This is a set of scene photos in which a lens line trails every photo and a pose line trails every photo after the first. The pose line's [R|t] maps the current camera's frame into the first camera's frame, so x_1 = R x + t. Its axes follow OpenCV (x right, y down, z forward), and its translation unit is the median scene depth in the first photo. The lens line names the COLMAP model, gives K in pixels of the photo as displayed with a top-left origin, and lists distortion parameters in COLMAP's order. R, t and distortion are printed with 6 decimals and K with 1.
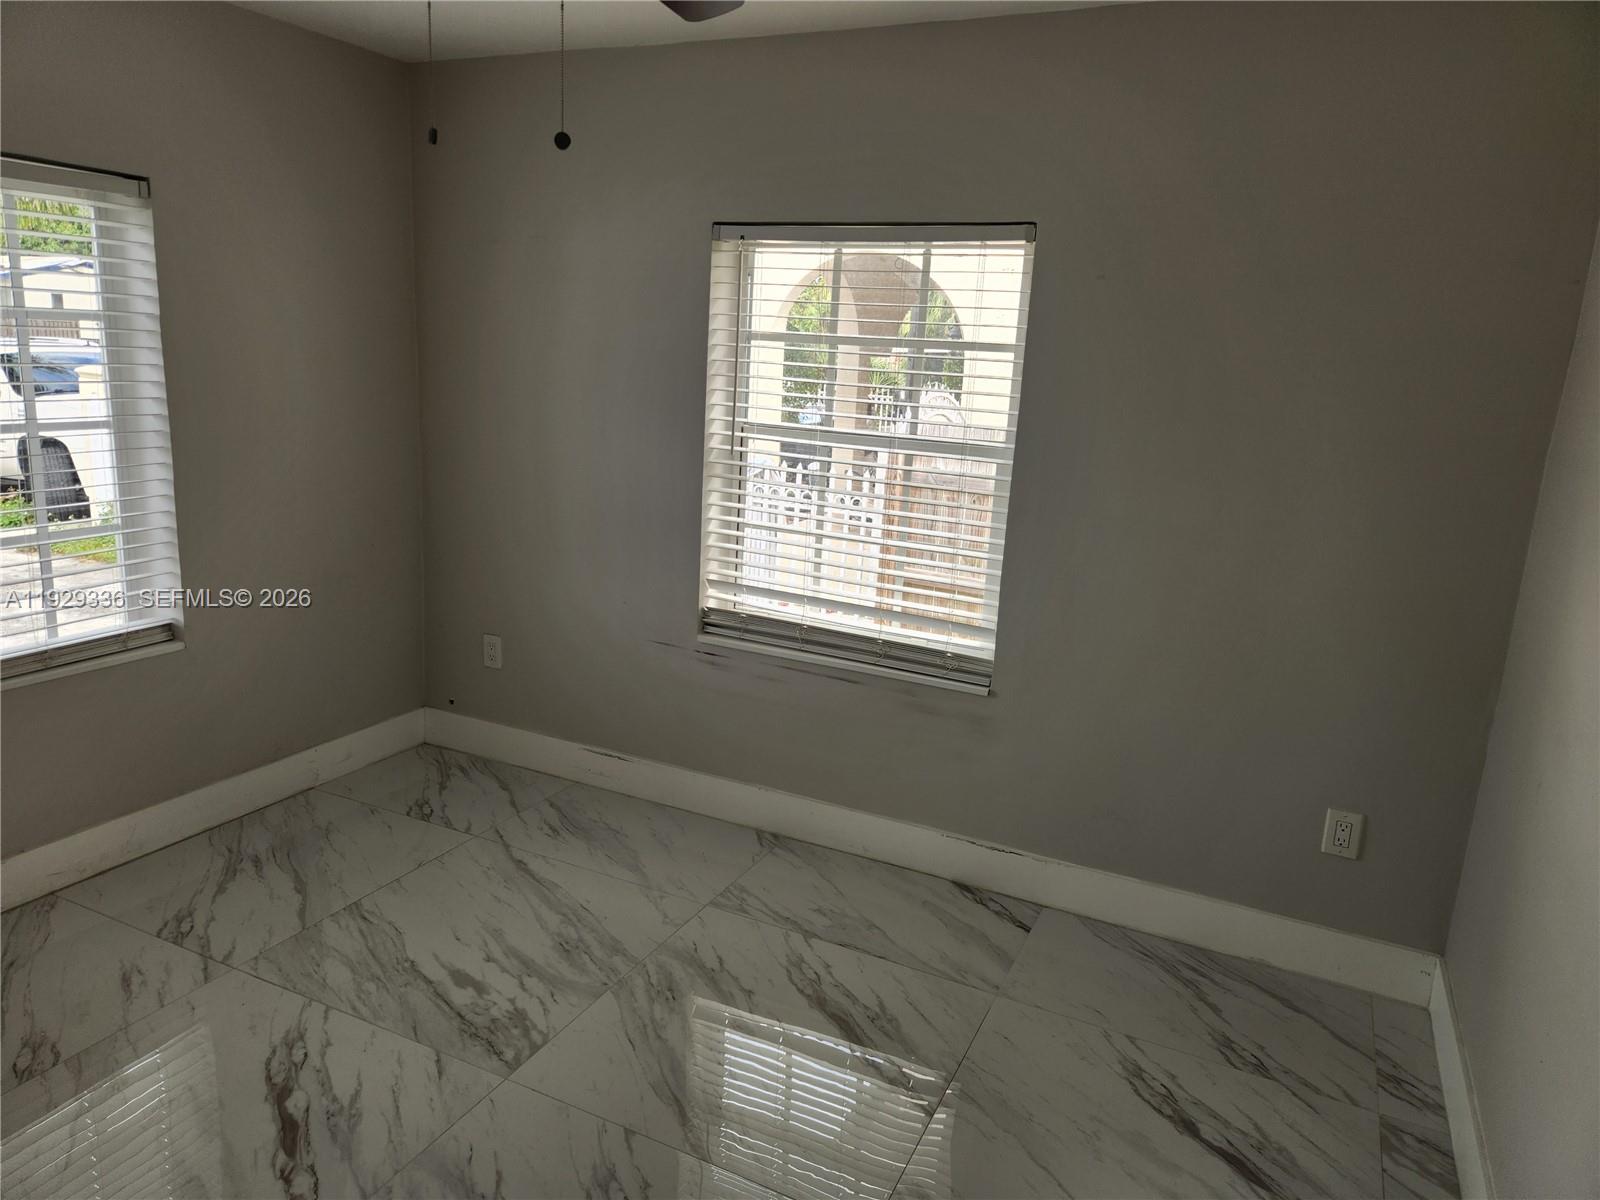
lens RADIAL K [[1066.5, 0, 814.1], [0, 1066.5, 612.3], [0, 0, 1]] dist [0.037229, -0.020539]
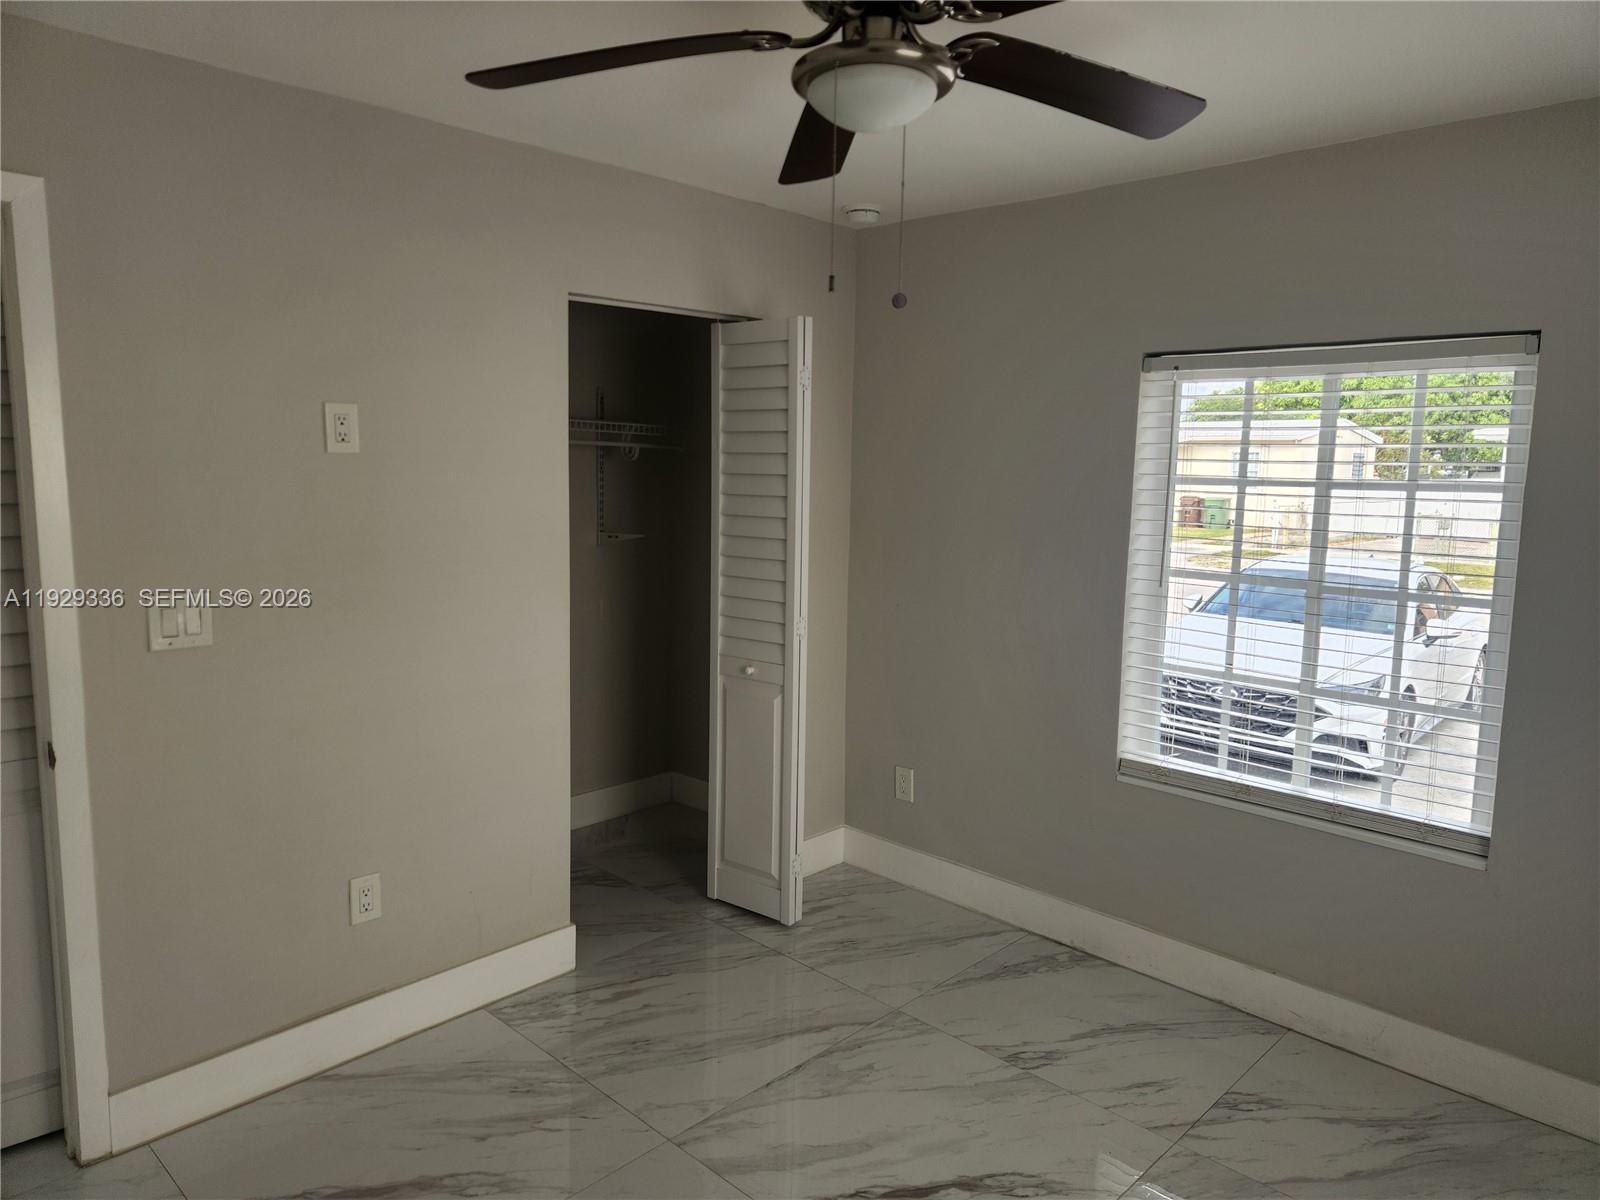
lens RADIAL K [[1066.5, 0, 813.3], [0, 1066.5, 612.4], [0, 0, 1]] dist [0.037229, -0.020539]
pose [[-0.305620, 0.090939, -0.947801, 0.401280], [-0.265795, 0.947709, 0.176636, -0.189459], [0.914303, 0.305904, -0.265468, 0.773883]]
